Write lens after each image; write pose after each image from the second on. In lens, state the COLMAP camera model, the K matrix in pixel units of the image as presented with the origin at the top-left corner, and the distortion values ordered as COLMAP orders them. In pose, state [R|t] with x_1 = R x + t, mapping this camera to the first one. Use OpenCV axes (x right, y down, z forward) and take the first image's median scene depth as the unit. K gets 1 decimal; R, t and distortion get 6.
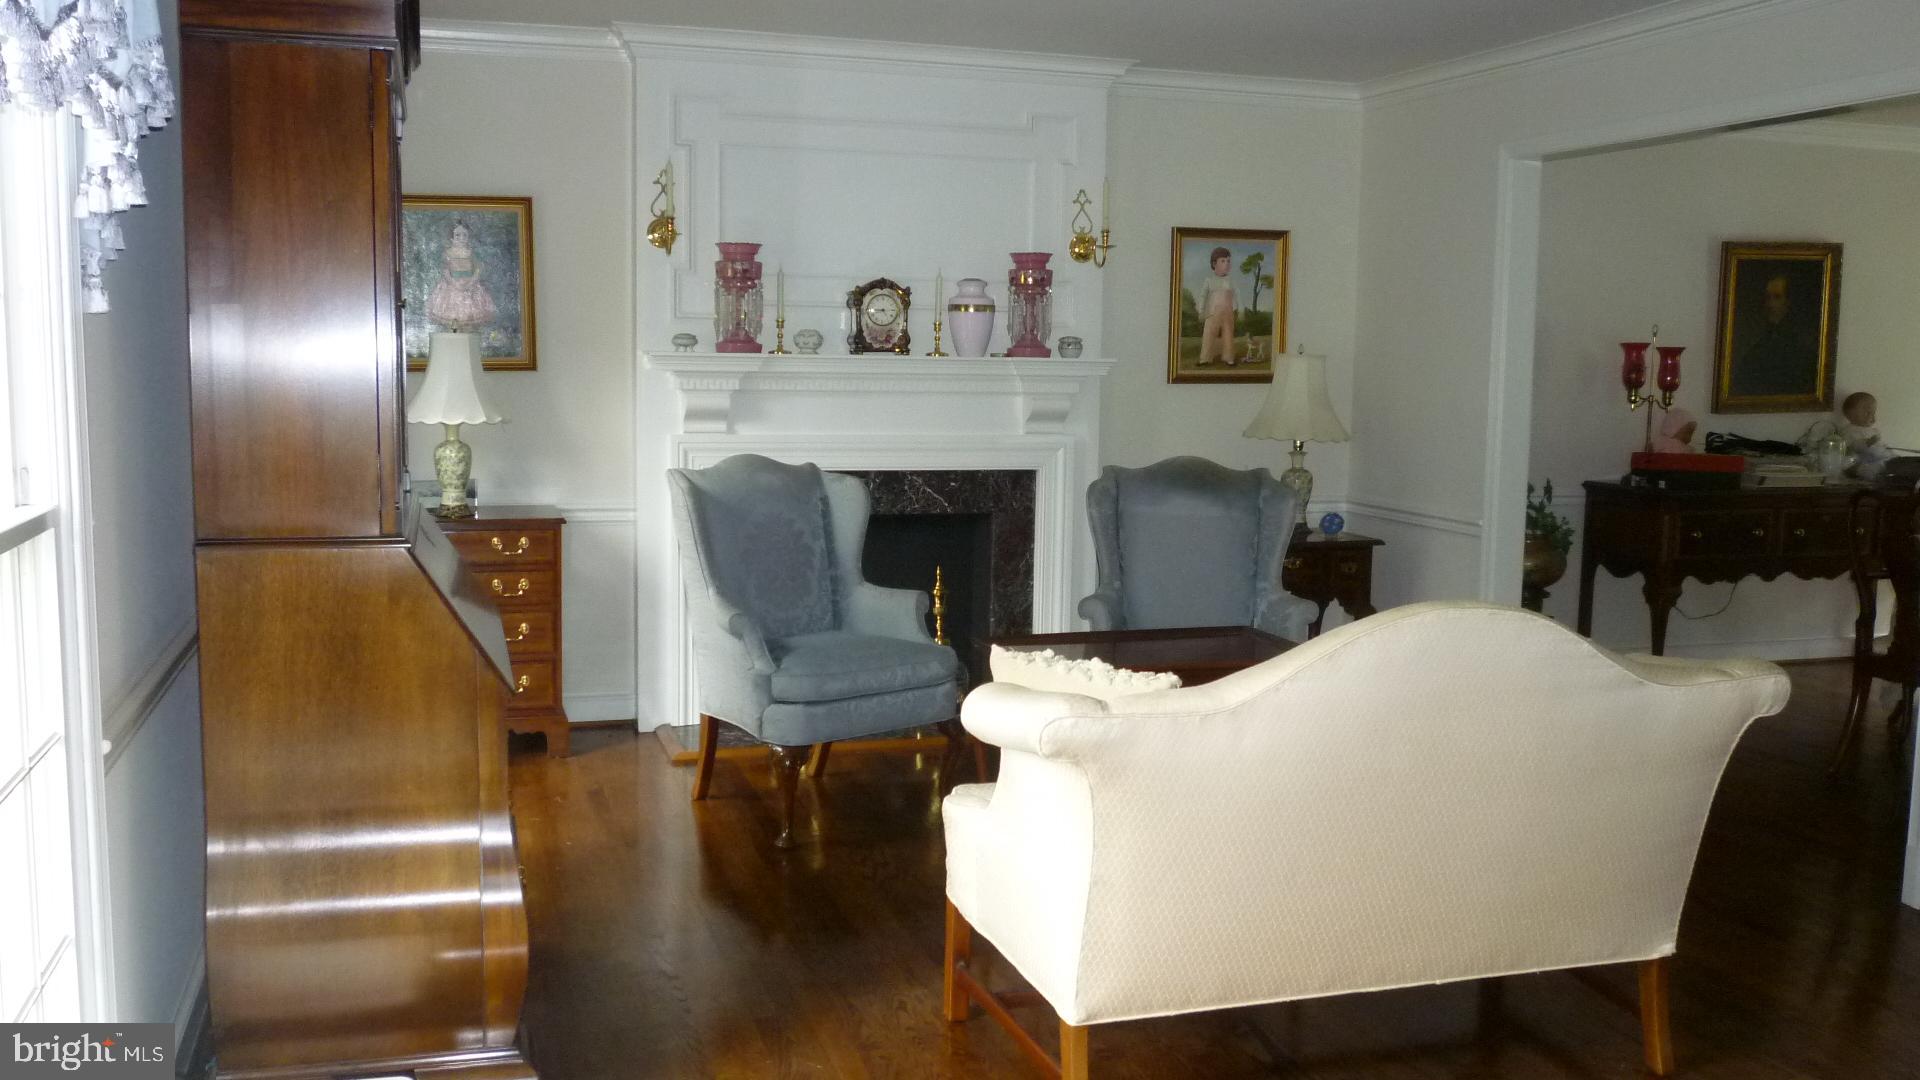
lens RADIAL K [[1697.7, 0, 958.0], [0, 1697.7, 540.1], [0, 0, 1]] dist [-0.041600, 0.023072]
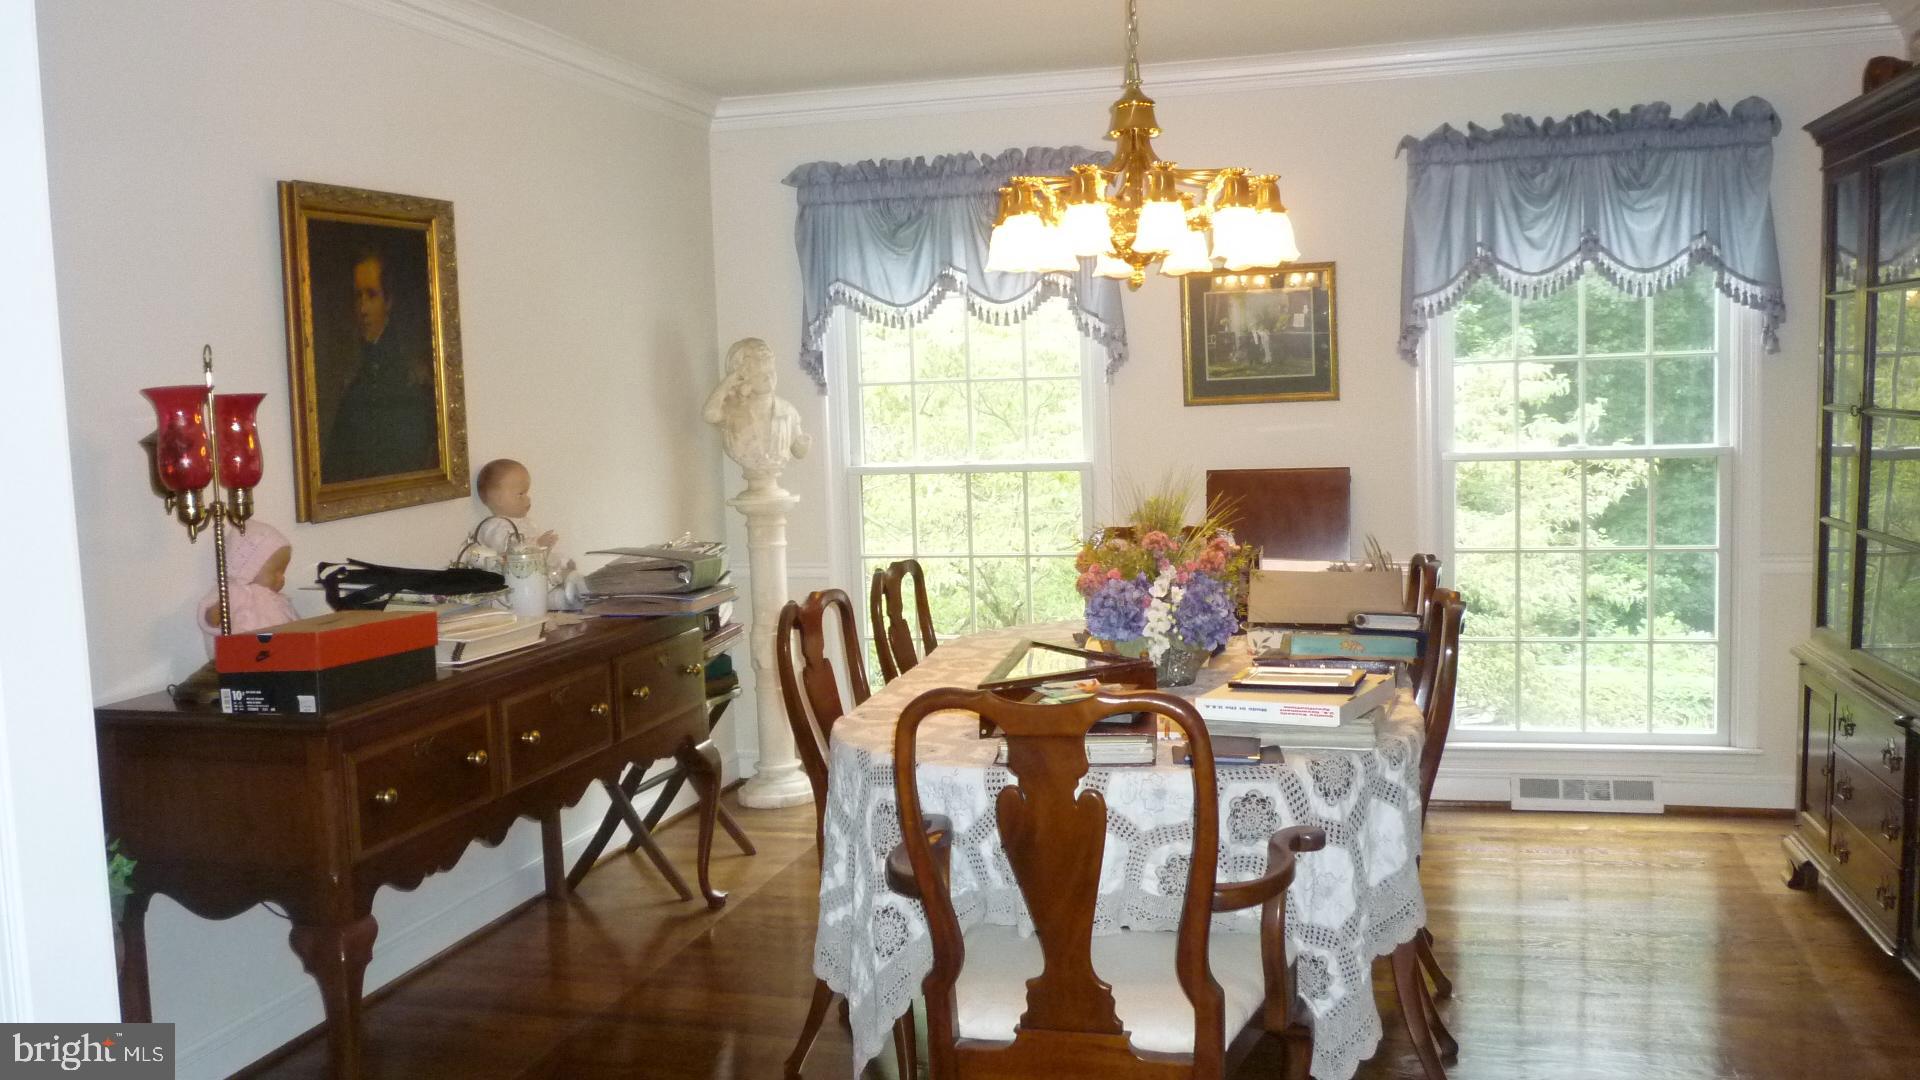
lens RADIAL K [[1697.7, 0, 959.3], [0, 1697.7, 538.8], [0, 0, 1]] dist [-0.041600, 0.023072]
pose [[0.542004, -0.107203, 0.833510, 0.139941], [0.136314, 0.989910, 0.038679, -0.066005], [-0.829247, 0.092655, 0.551149, 0.582065]]
